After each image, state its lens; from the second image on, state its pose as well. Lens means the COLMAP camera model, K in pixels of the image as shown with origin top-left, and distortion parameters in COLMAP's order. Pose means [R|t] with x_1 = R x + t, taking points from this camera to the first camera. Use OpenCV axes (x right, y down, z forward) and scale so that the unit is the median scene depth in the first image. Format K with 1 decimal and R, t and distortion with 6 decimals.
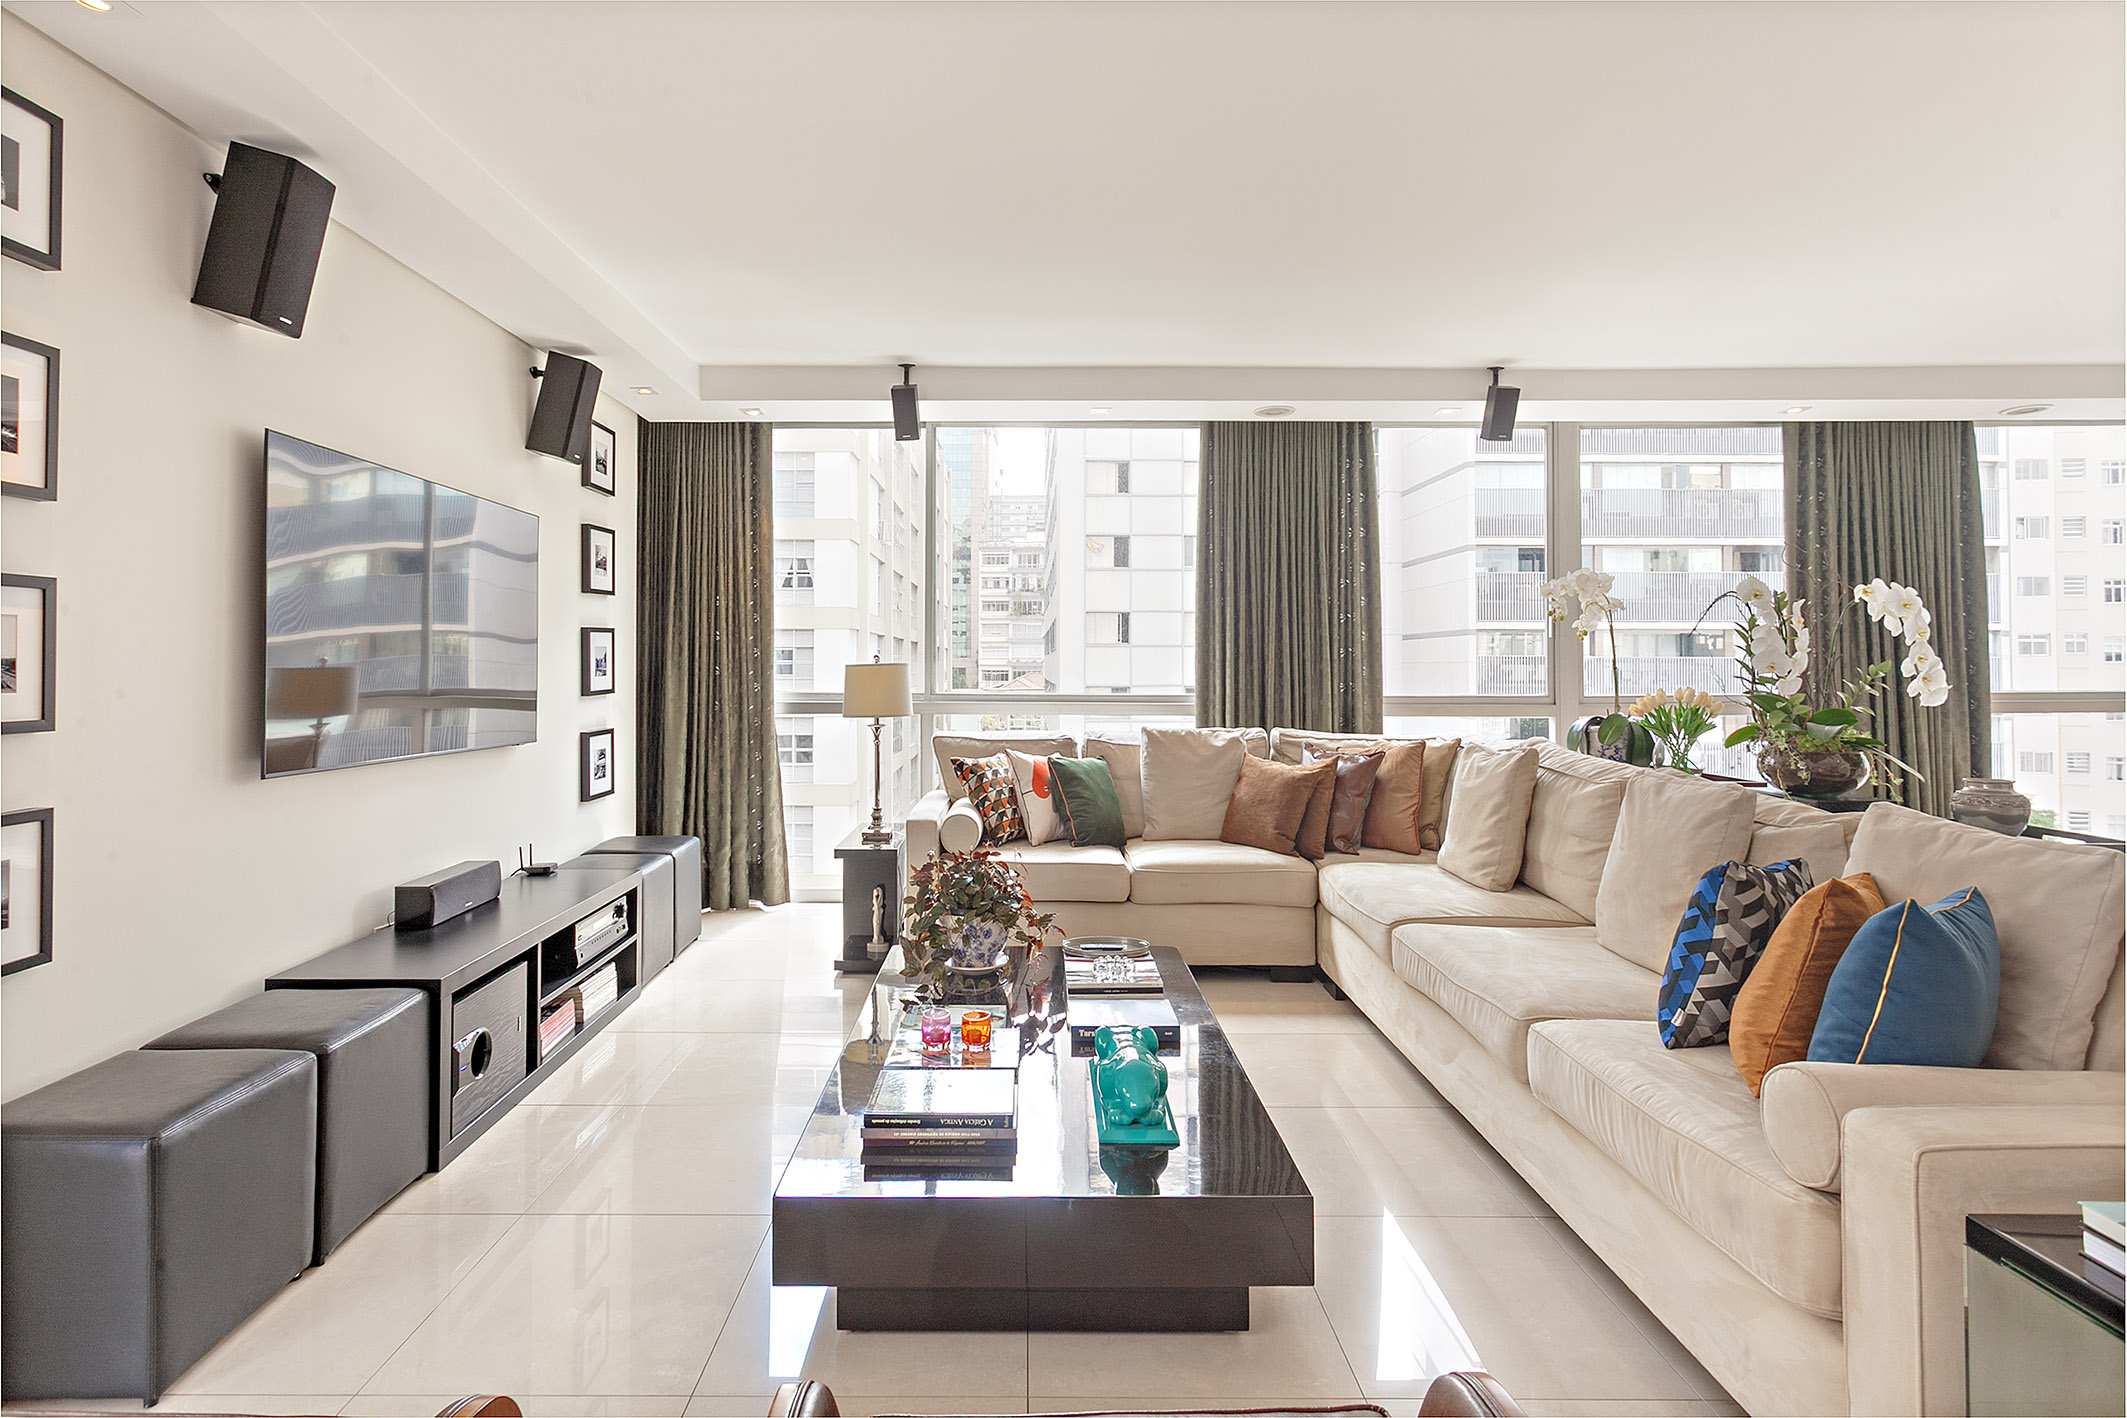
lens RADIAL K [[1033.7, 0, 1013.5], [0, 1033.7, 654.4], [0, 0, 1]] dist [-0.009768, 0.005719]
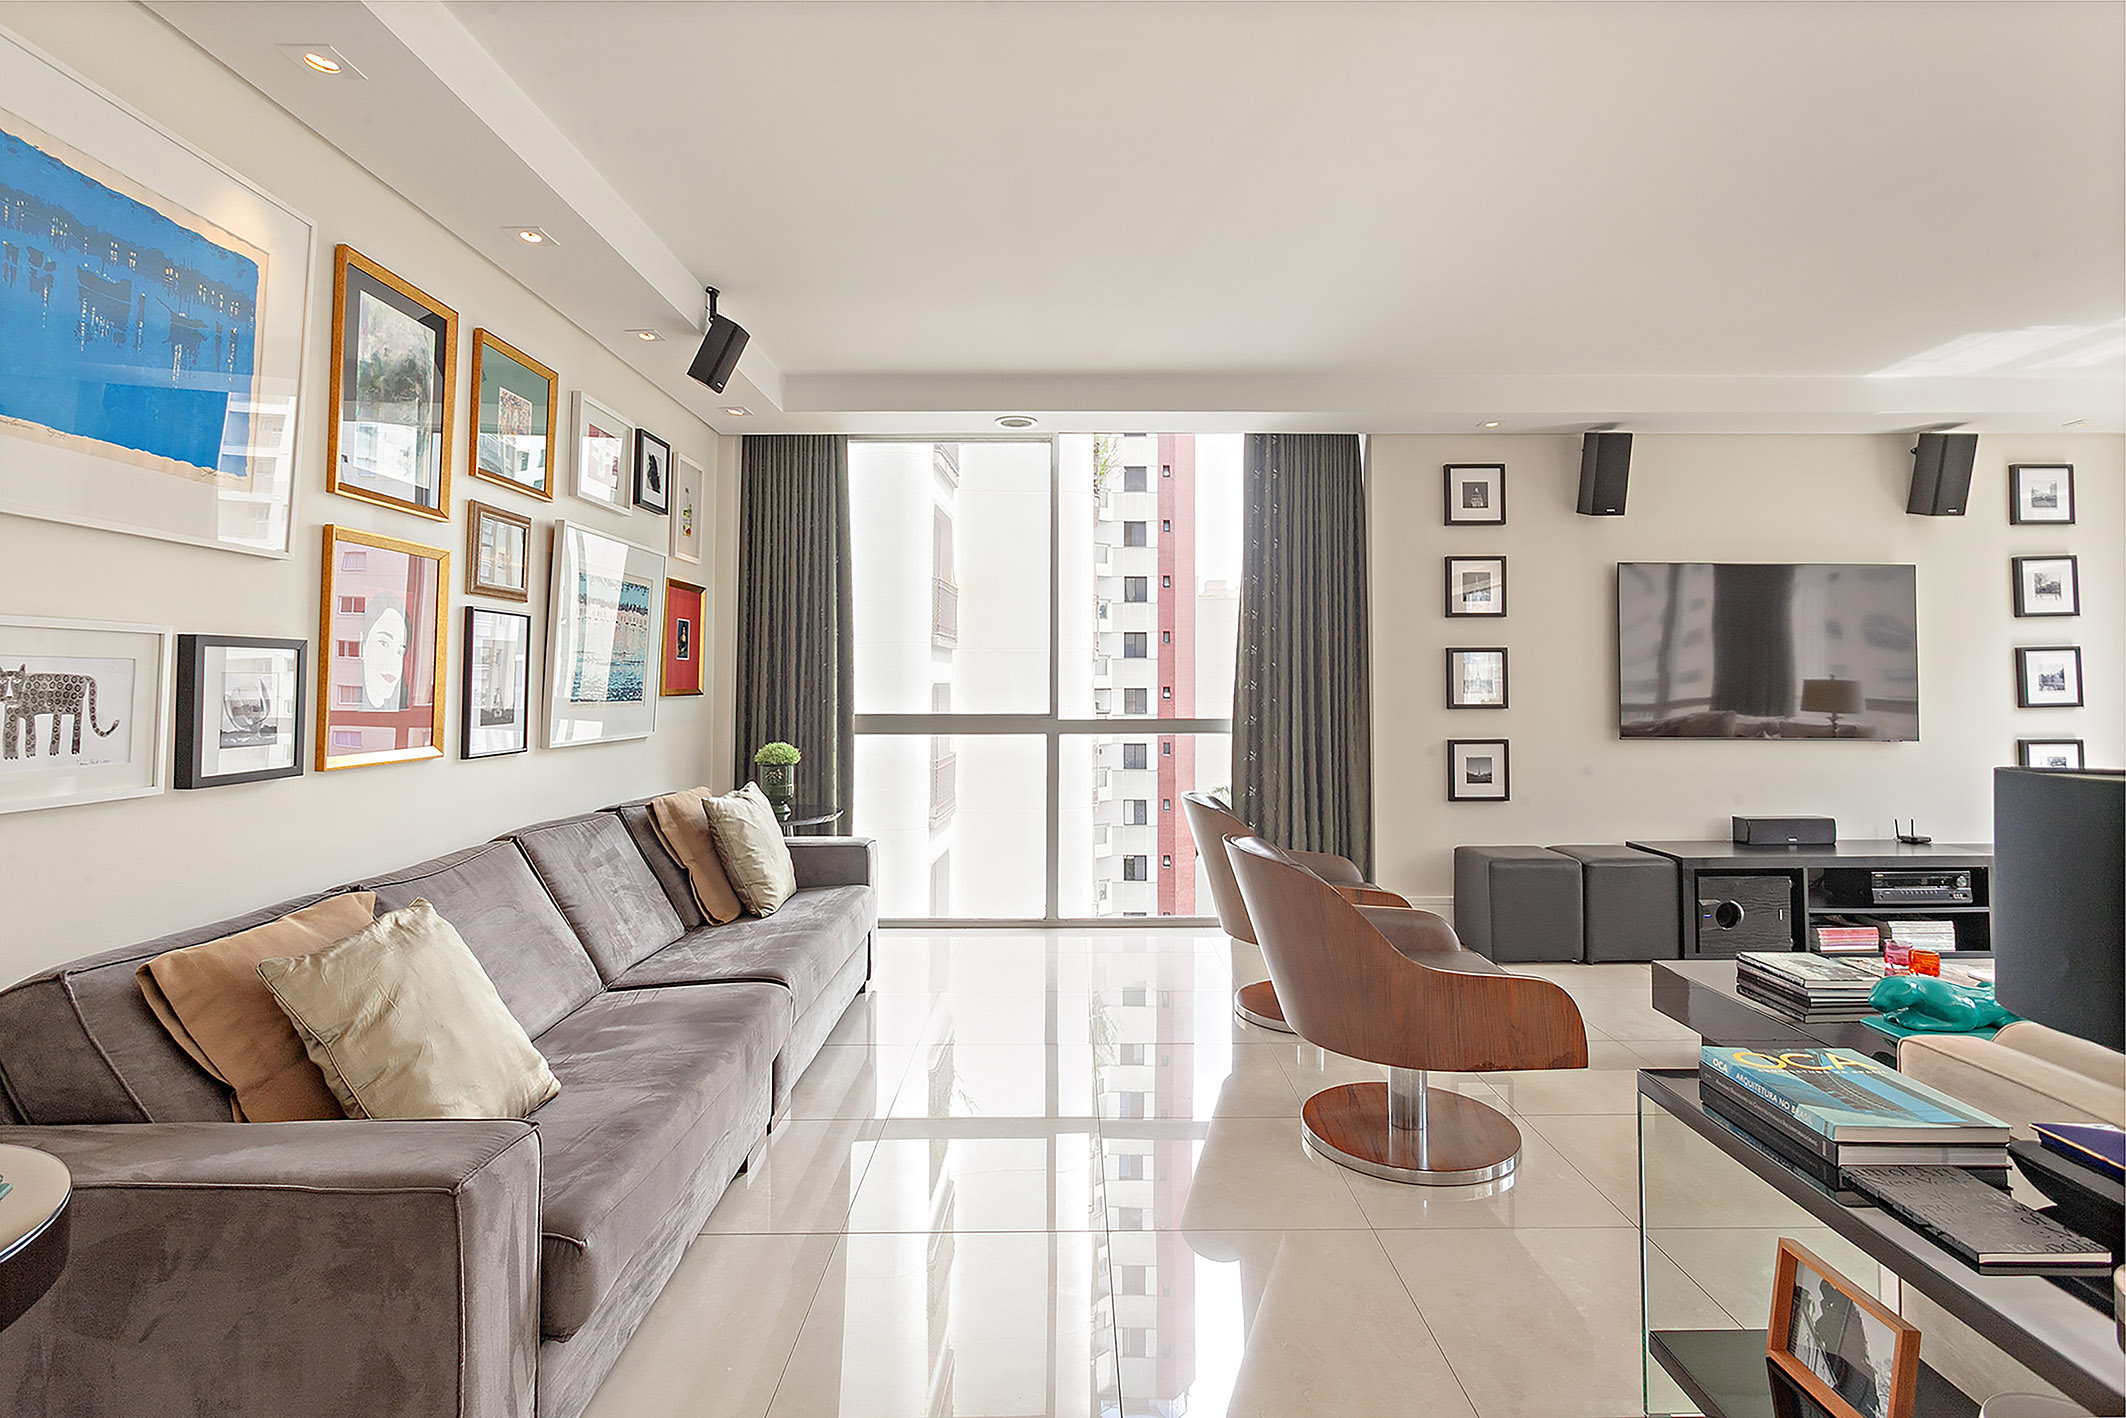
lens RADIAL K [[1033.3, 0, 1075.9], [0, 1033.3, 653.6], [0, 0, 1]] dist [-0.009768, 0.005719]
pose [[0.010114, -0.029369, -0.999517, 0.678629], [0.013045, 0.999487, -0.029236, 0.000151], [0.999864, -0.012743, 0.010492, -0.033144]]
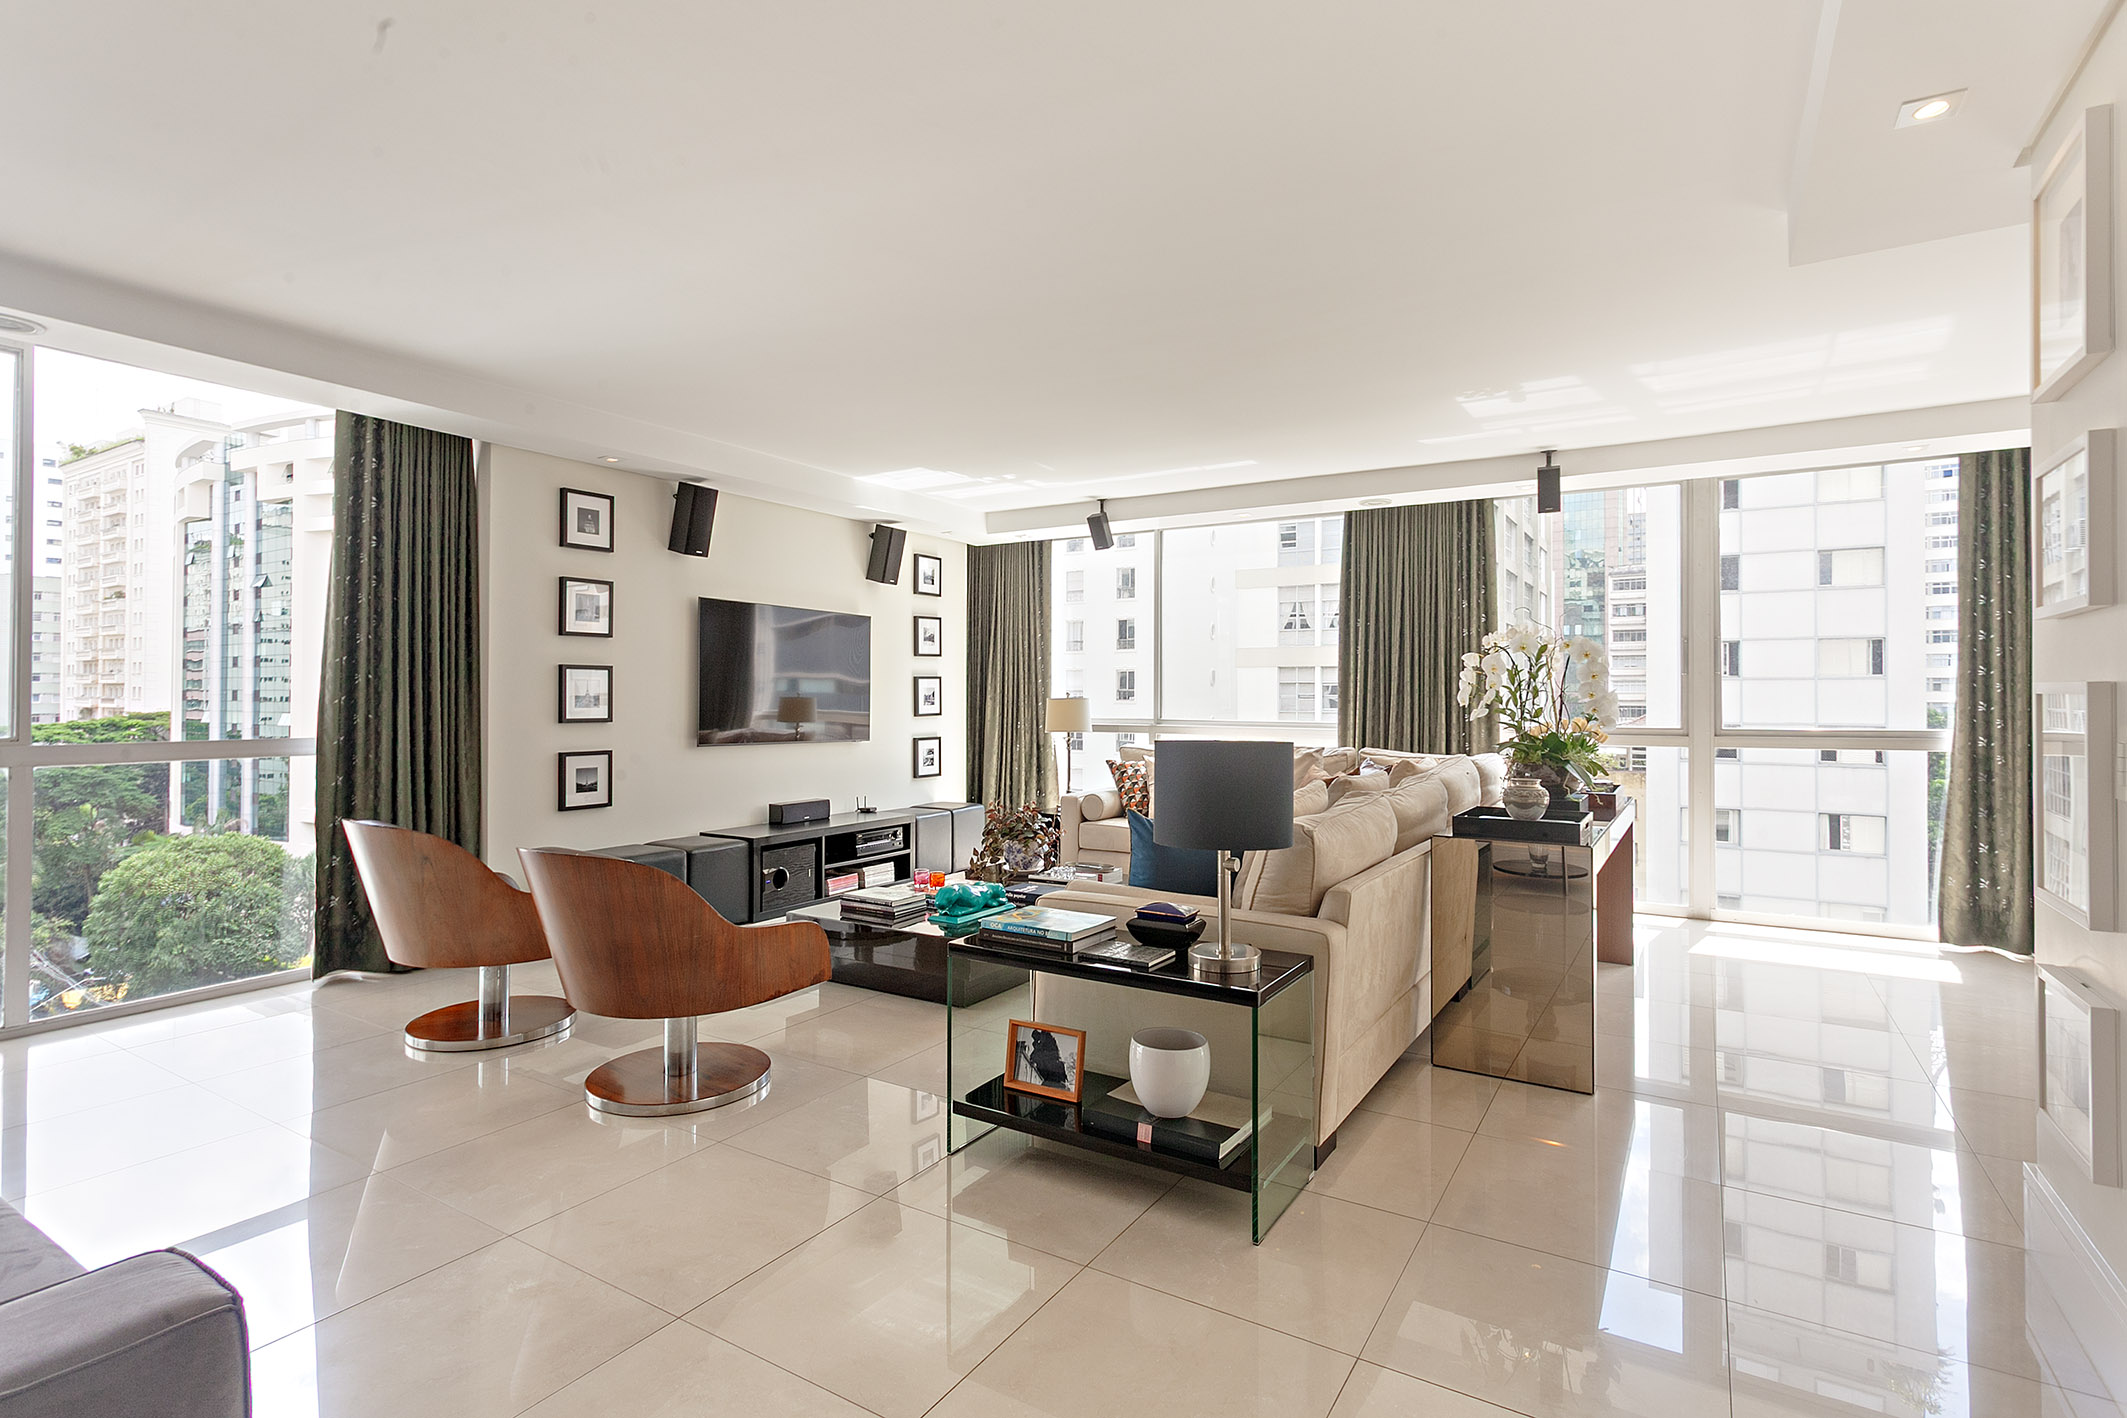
lens RADIAL K [[1033.7, 0, 1116.2], [0, 1033.7, 695.3], [0, 0, 1]] dist [-0.009768, 0.005719]
pose [[0.871931, 0.000964, -0.489627, 0.680016], [0.002171, 0.999981, 0.005835, -0.003864], [0.489624, -0.006151, 0.871912, -0.316156]]
